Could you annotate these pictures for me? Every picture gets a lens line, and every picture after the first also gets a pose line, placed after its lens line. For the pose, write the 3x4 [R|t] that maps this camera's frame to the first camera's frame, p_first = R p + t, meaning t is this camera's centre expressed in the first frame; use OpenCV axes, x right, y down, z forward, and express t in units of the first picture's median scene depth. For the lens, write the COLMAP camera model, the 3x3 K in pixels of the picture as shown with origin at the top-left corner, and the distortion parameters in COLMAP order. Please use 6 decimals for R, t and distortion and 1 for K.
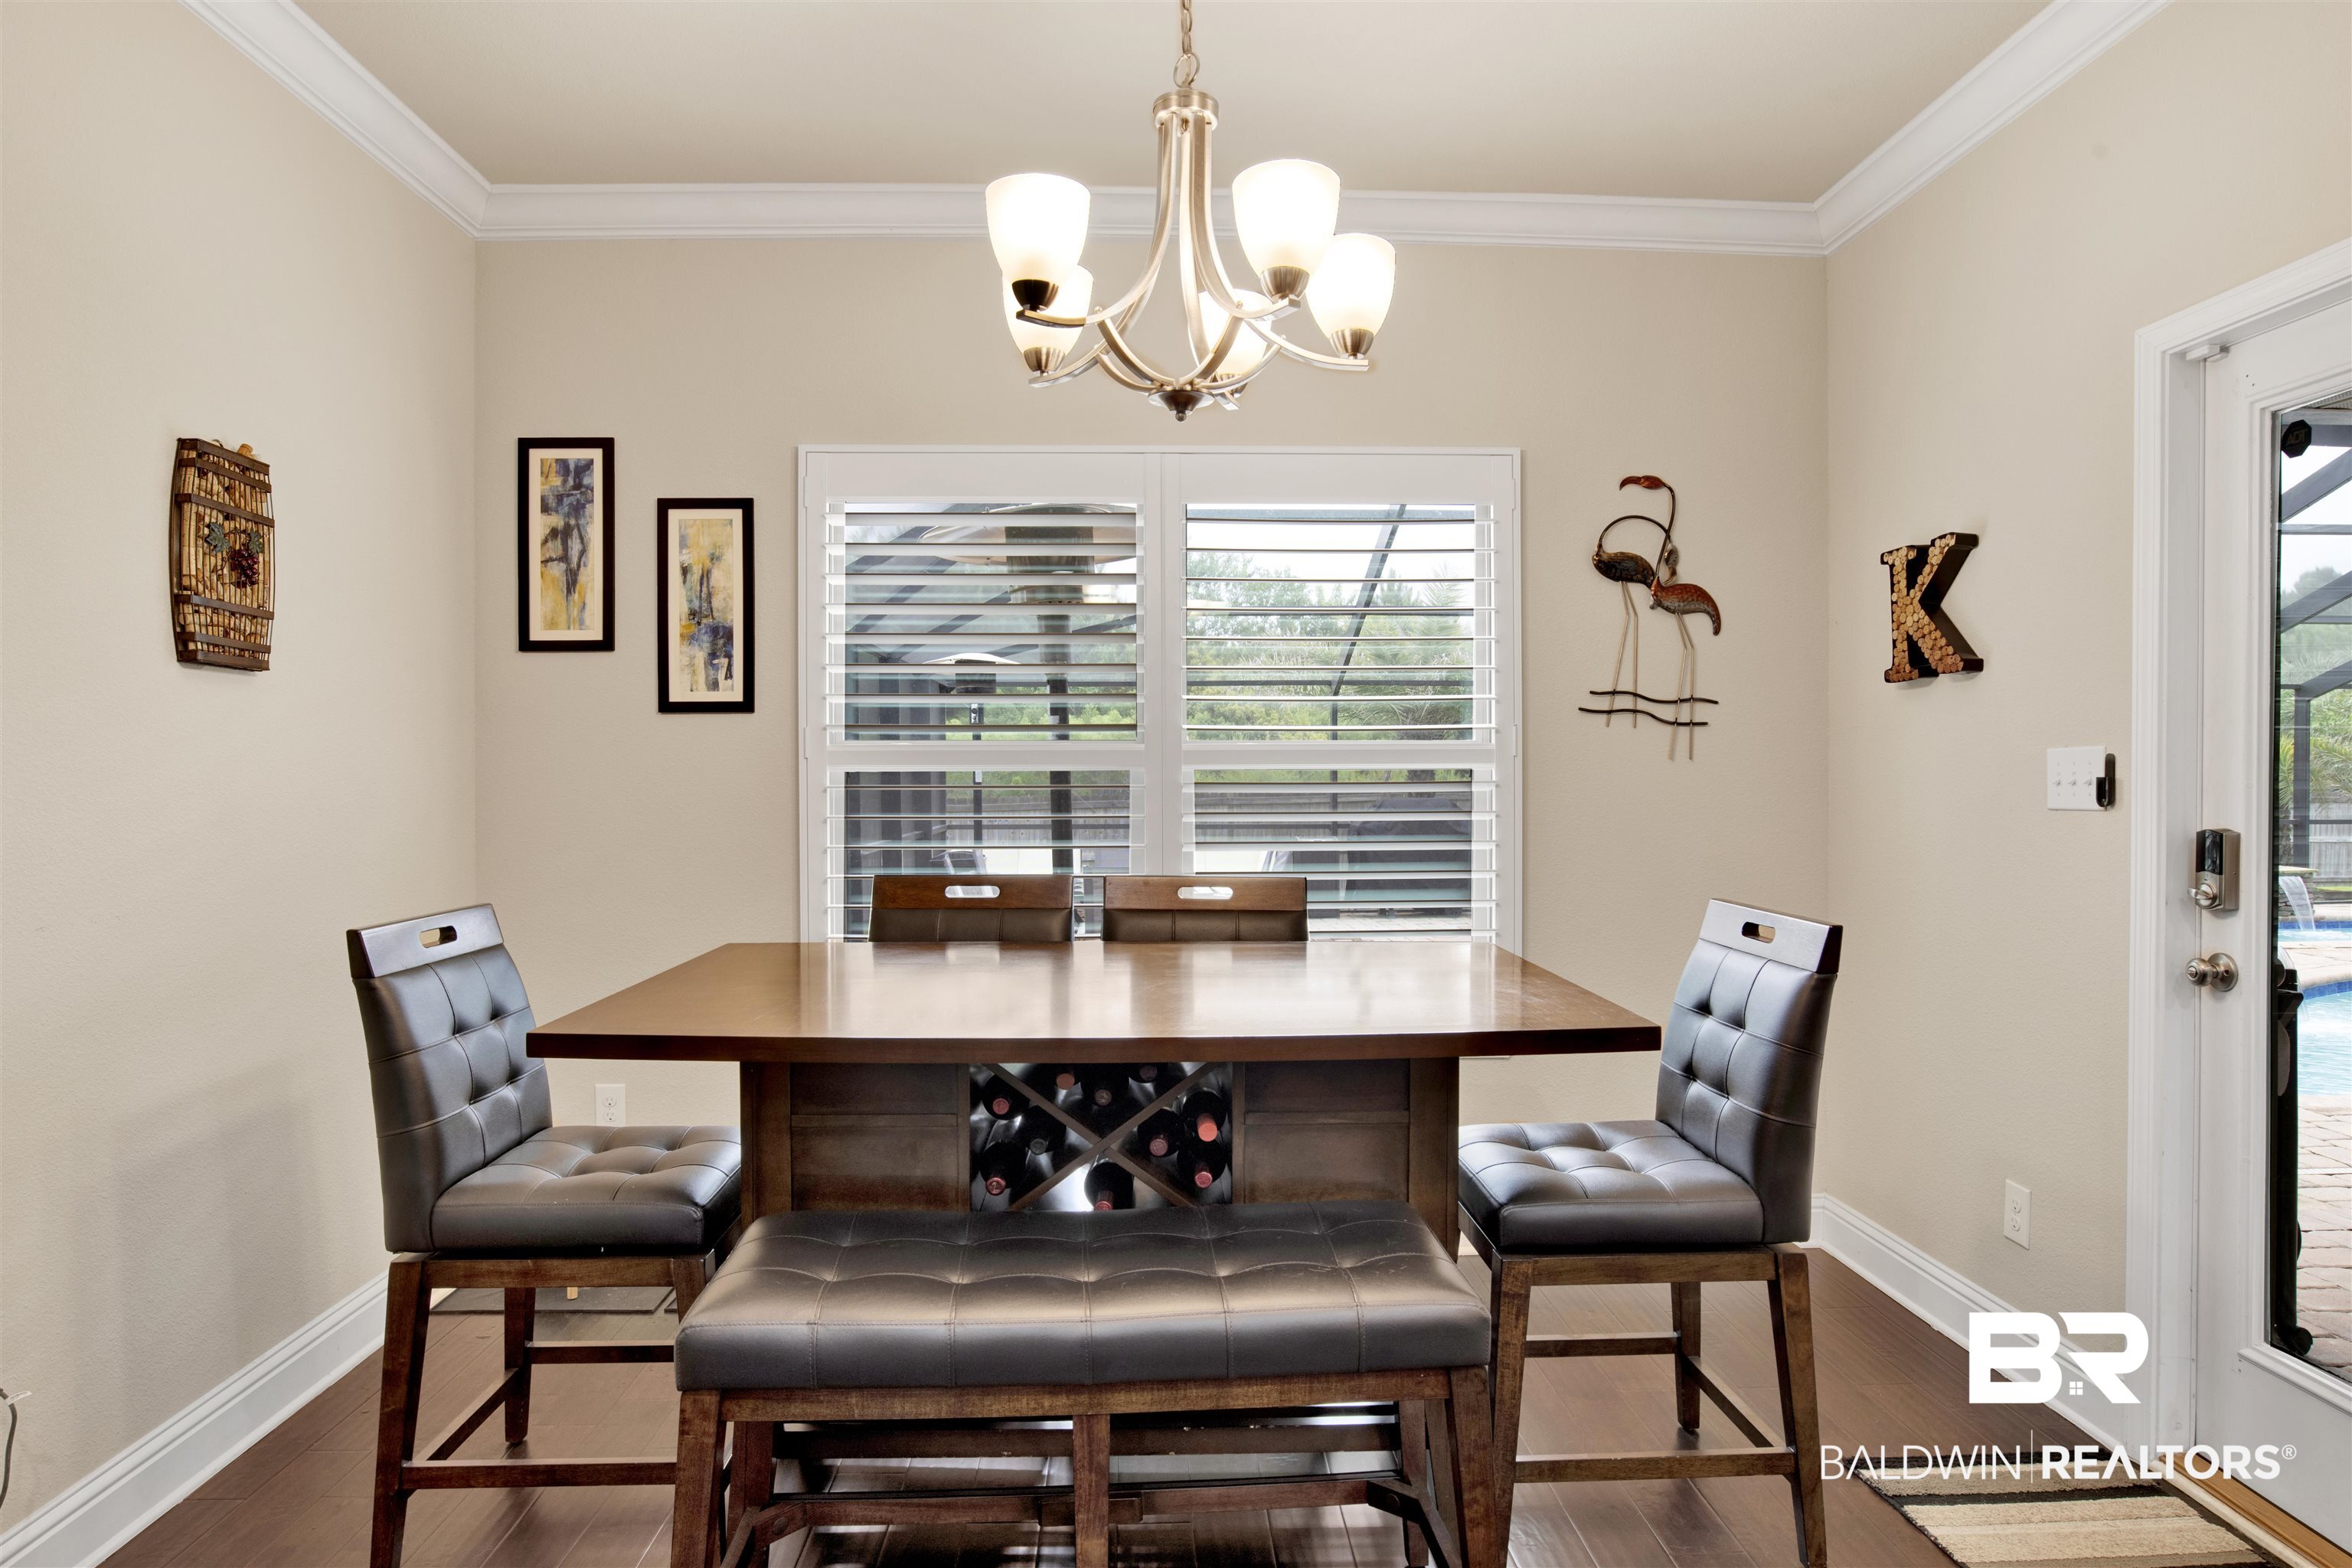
lens RADIAL K [[1355.9, 0, 1204.6], [0, 1355.9, 800.4], [0, 0, 1]] dist [-0.080298, 0.031431]
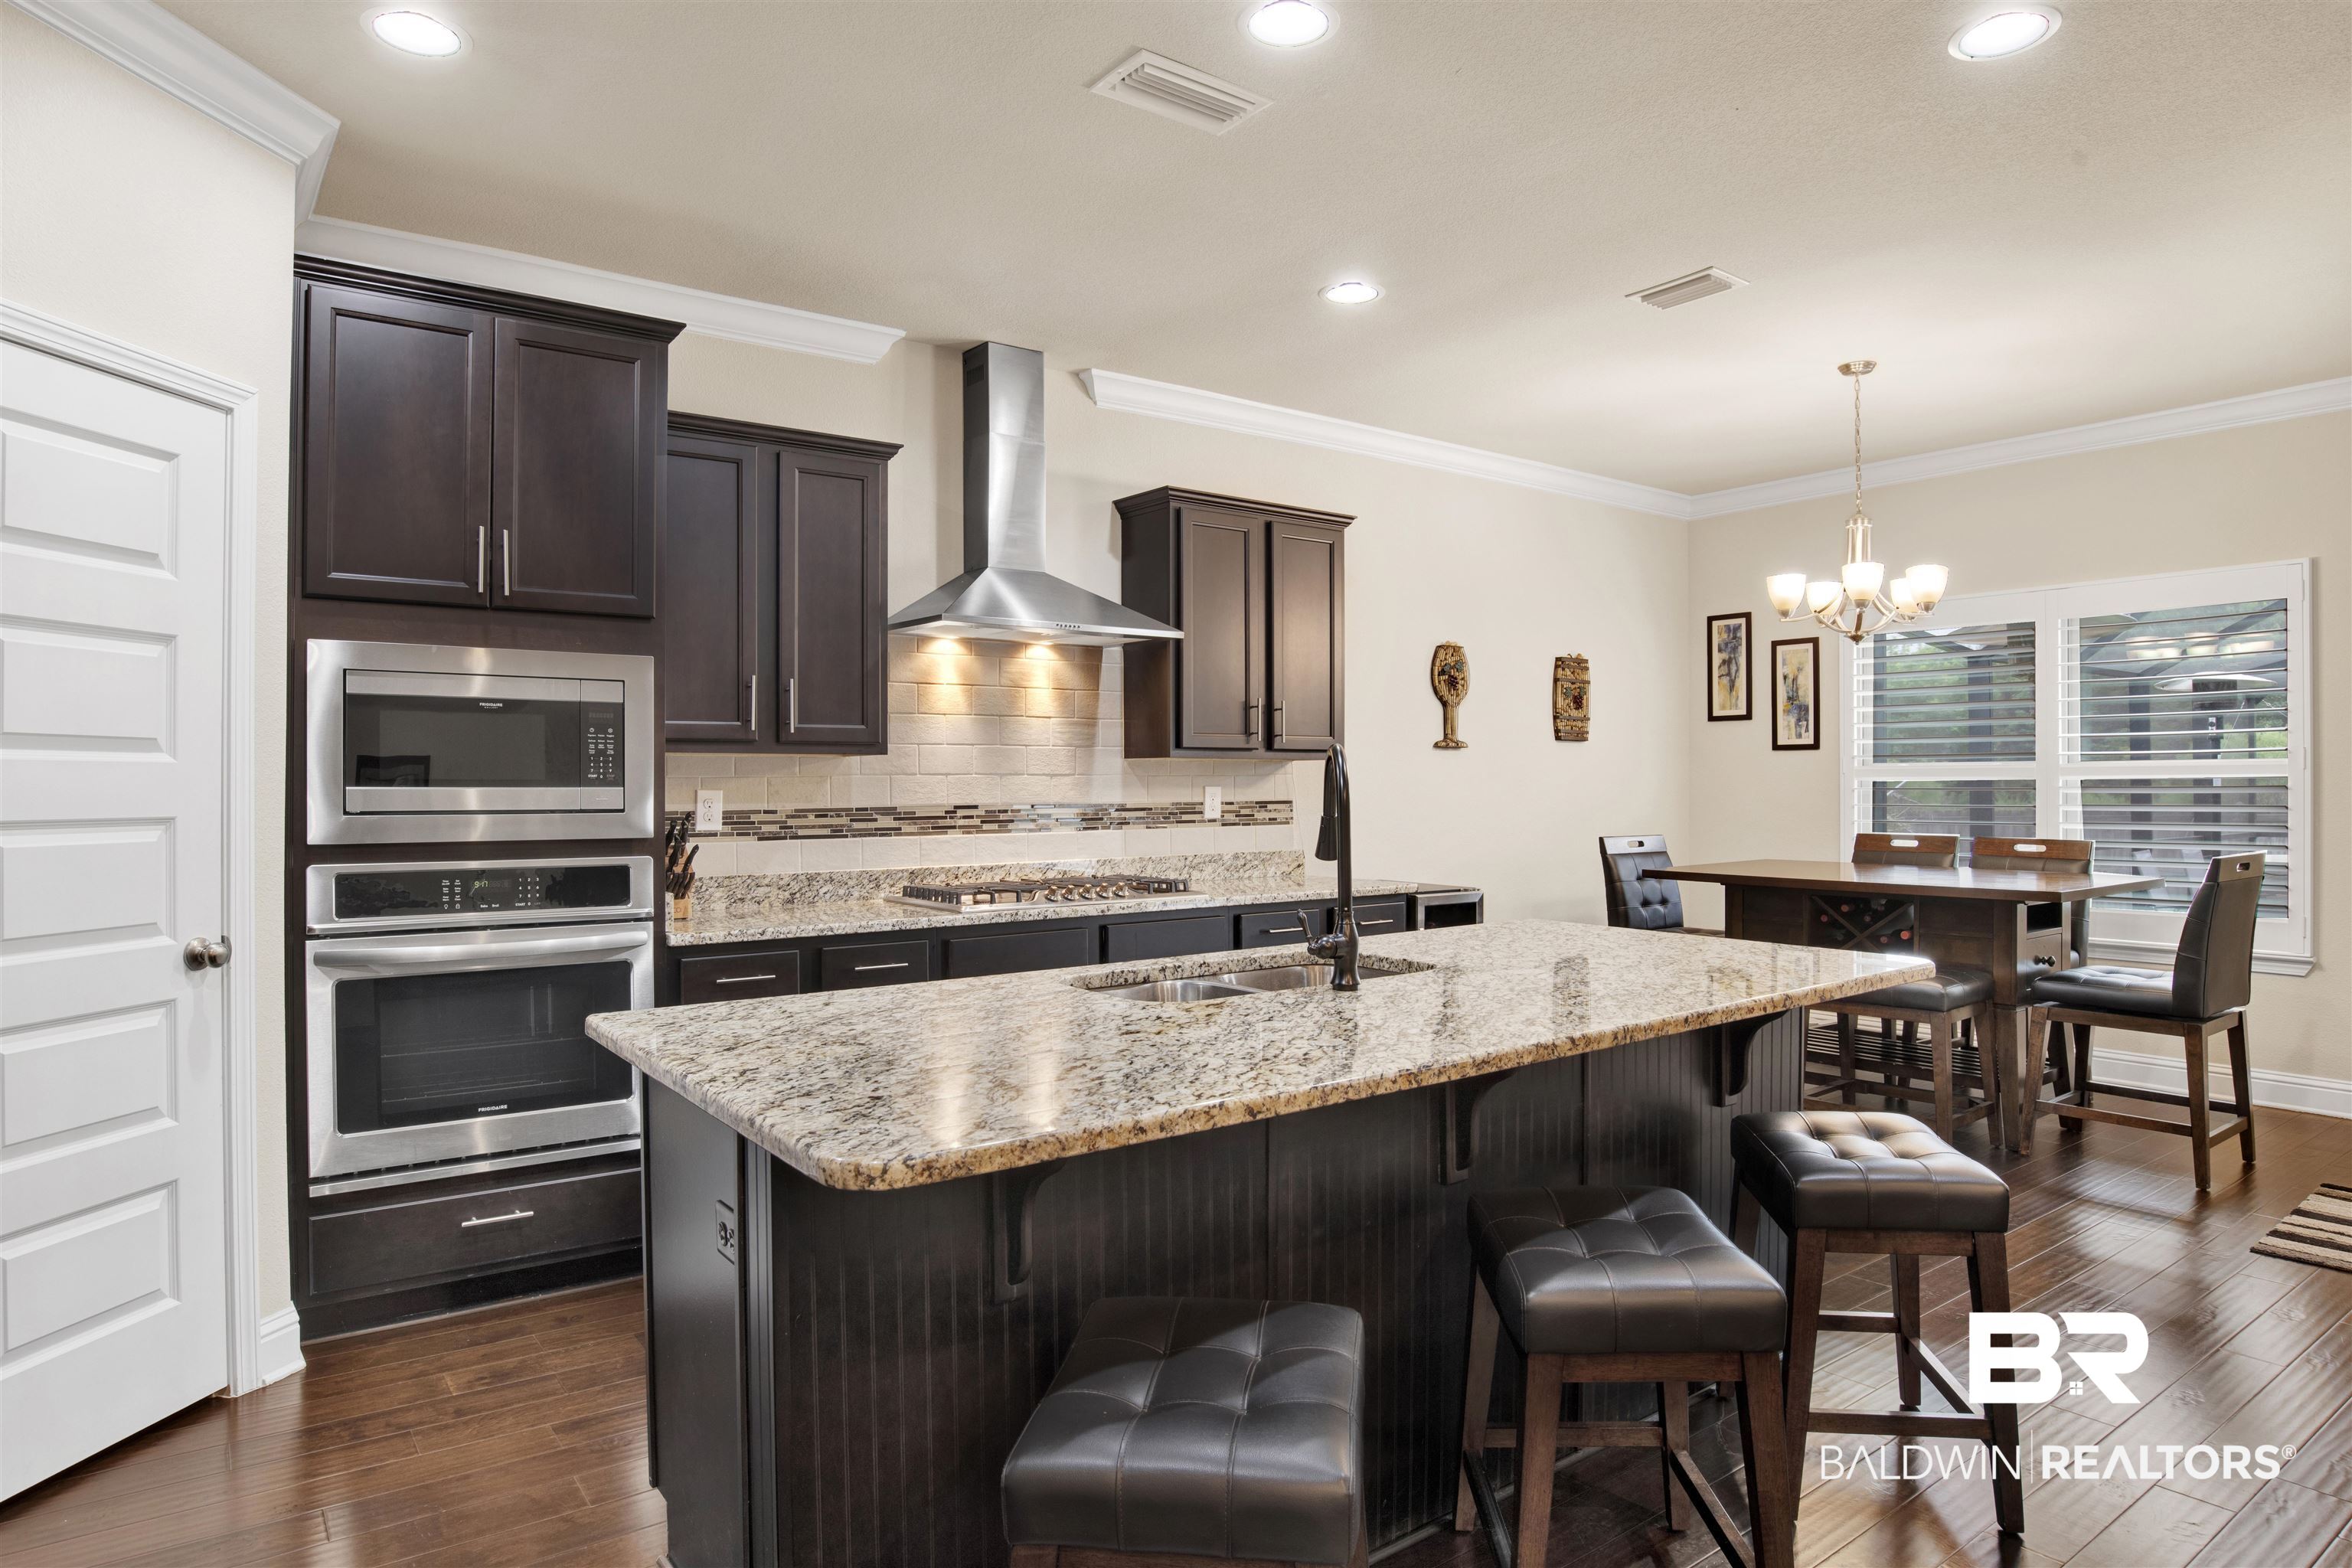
lens RADIAL K [[1355.9, 0, 1144.3], [0, 1355.9, 773.9], [0, 0, 1]] dist [-0.080298, 0.031431]
pose [[0.526208, -0.007374, -0.850324, 0.791391], [-0.014039, 0.999751, -0.017357, 0.015394], [0.850240, 0.021071, 0.525973, -0.828817]]
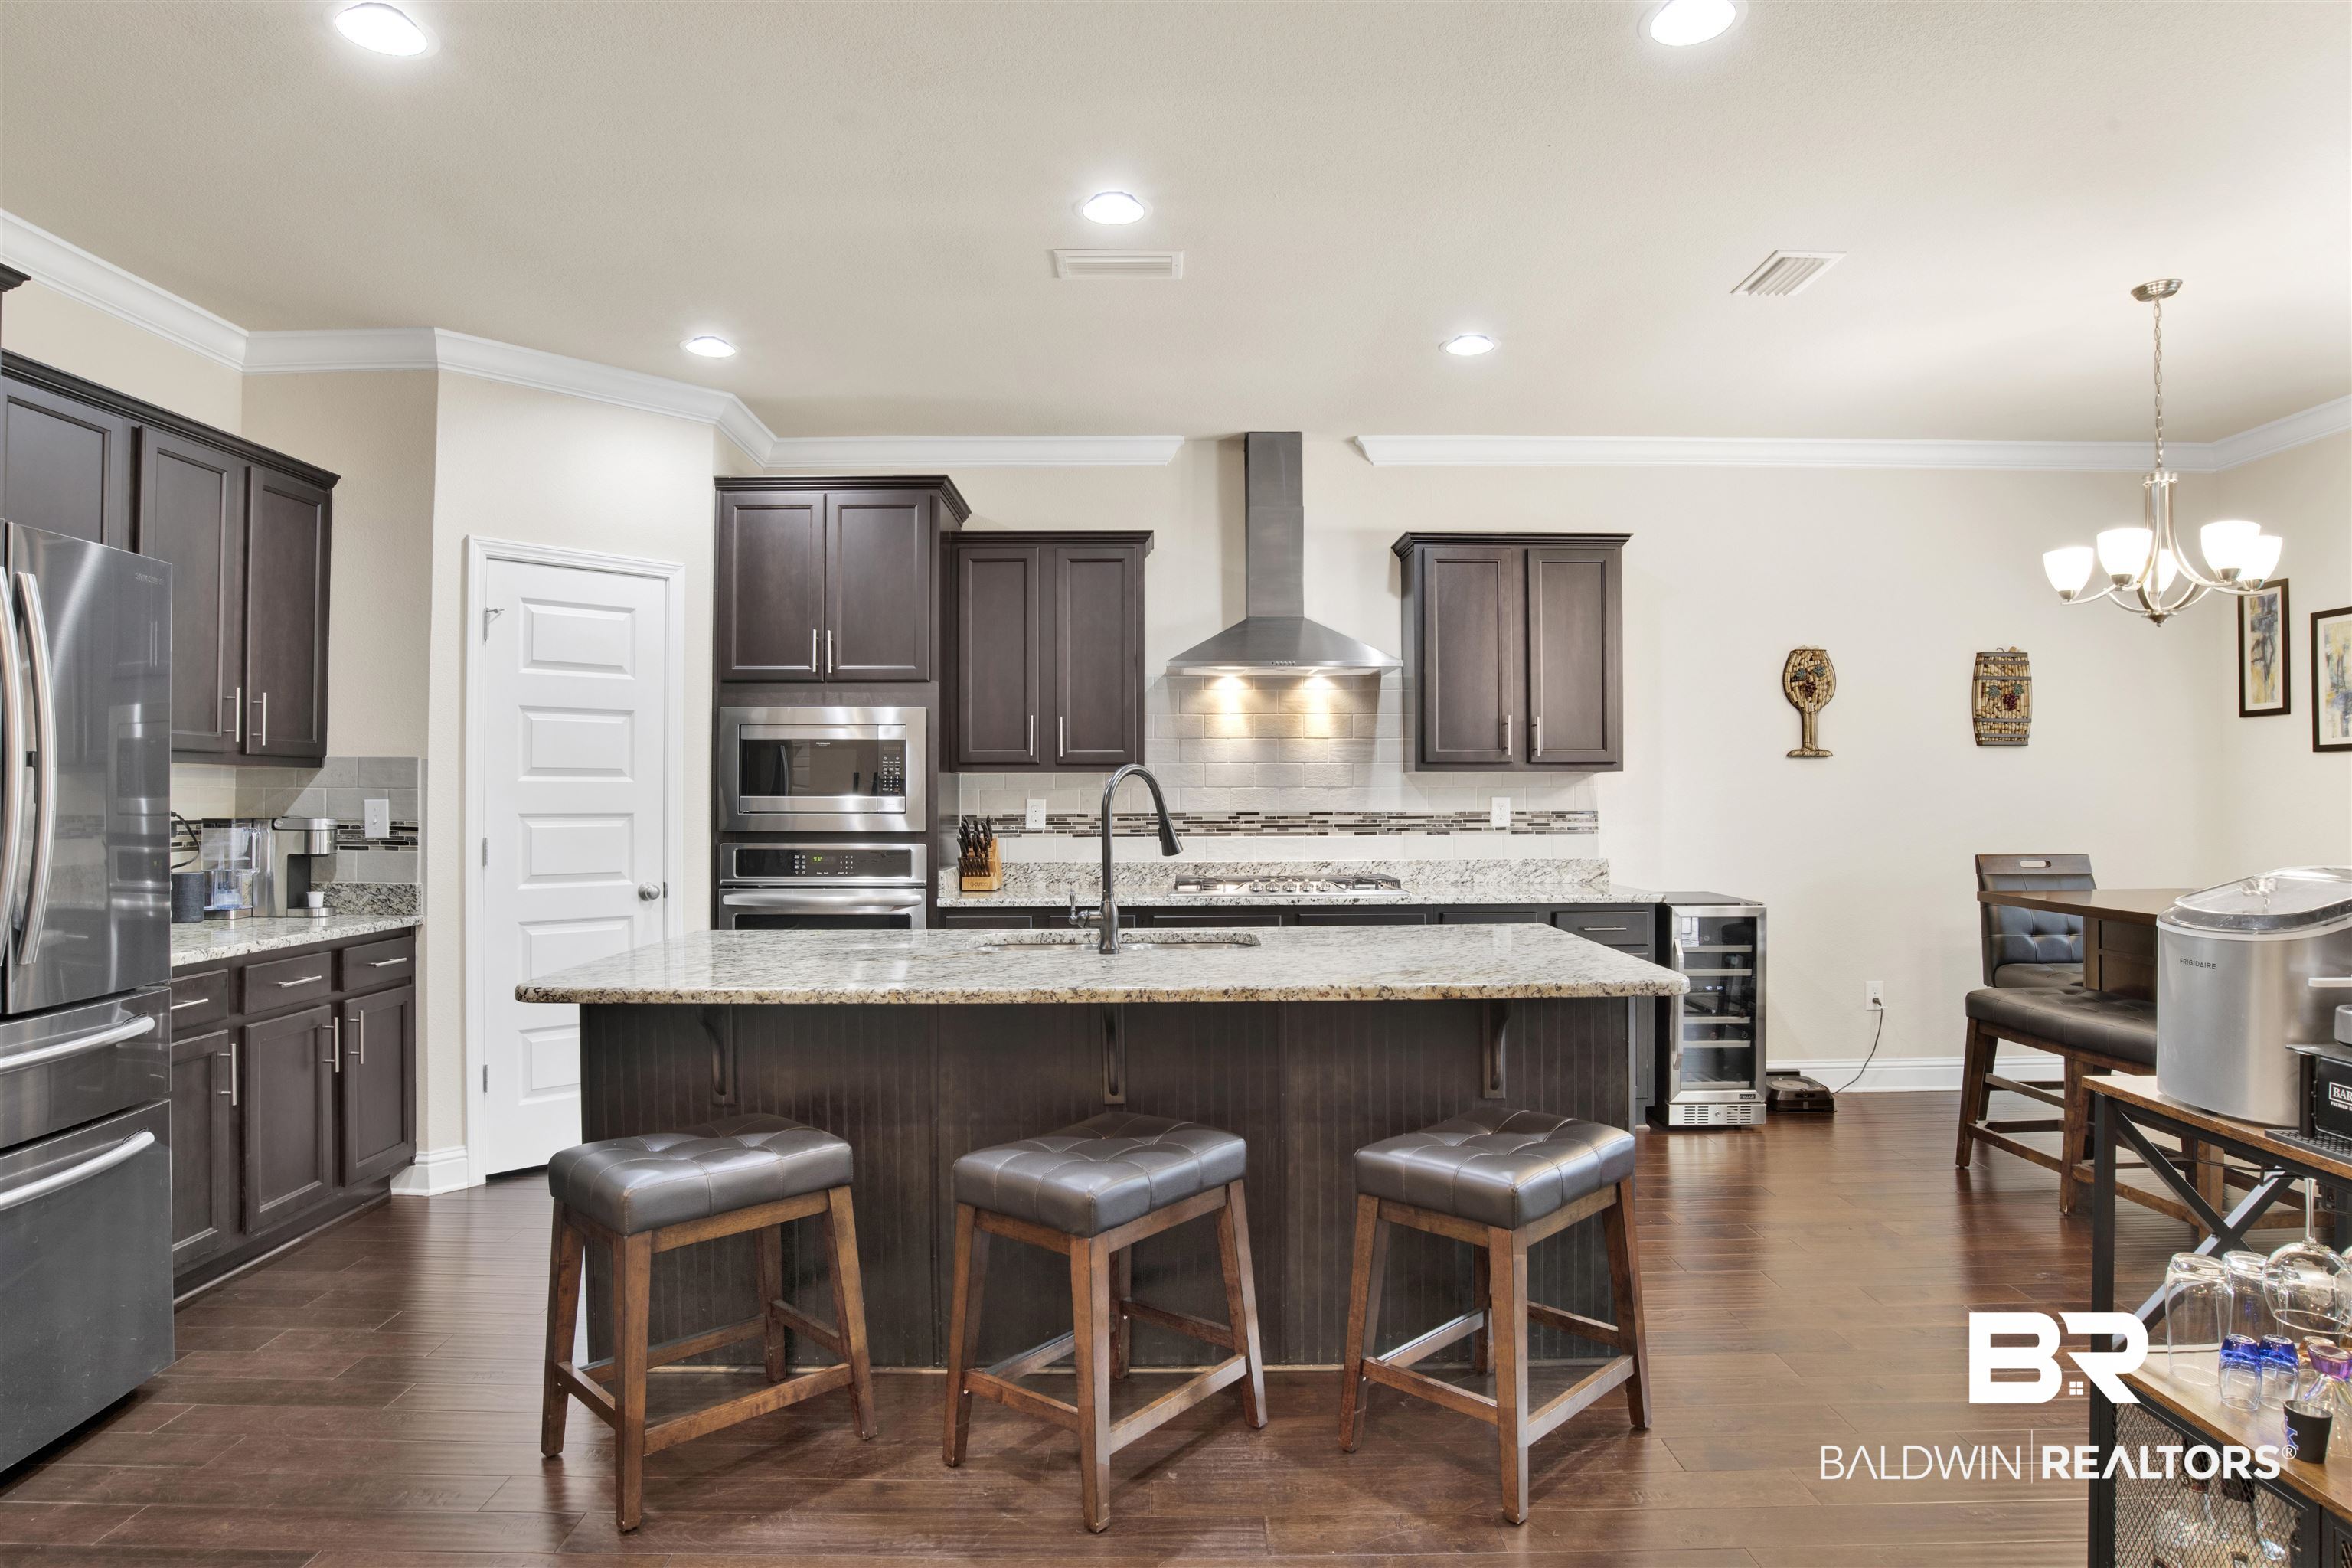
lens RADIAL K [[1257.2, 0, 1150.3], [0, 1257.2, 770.9], [0, 0, 1]] dist [-0.065660, 0.013963]
pose [[-0.072568, -0.021108, -0.997140, 1.107198], [-0.017521, 0.999649, -0.019886, 0.007618], [0.997210, 0.016028, -0.072912, -0.248611]]
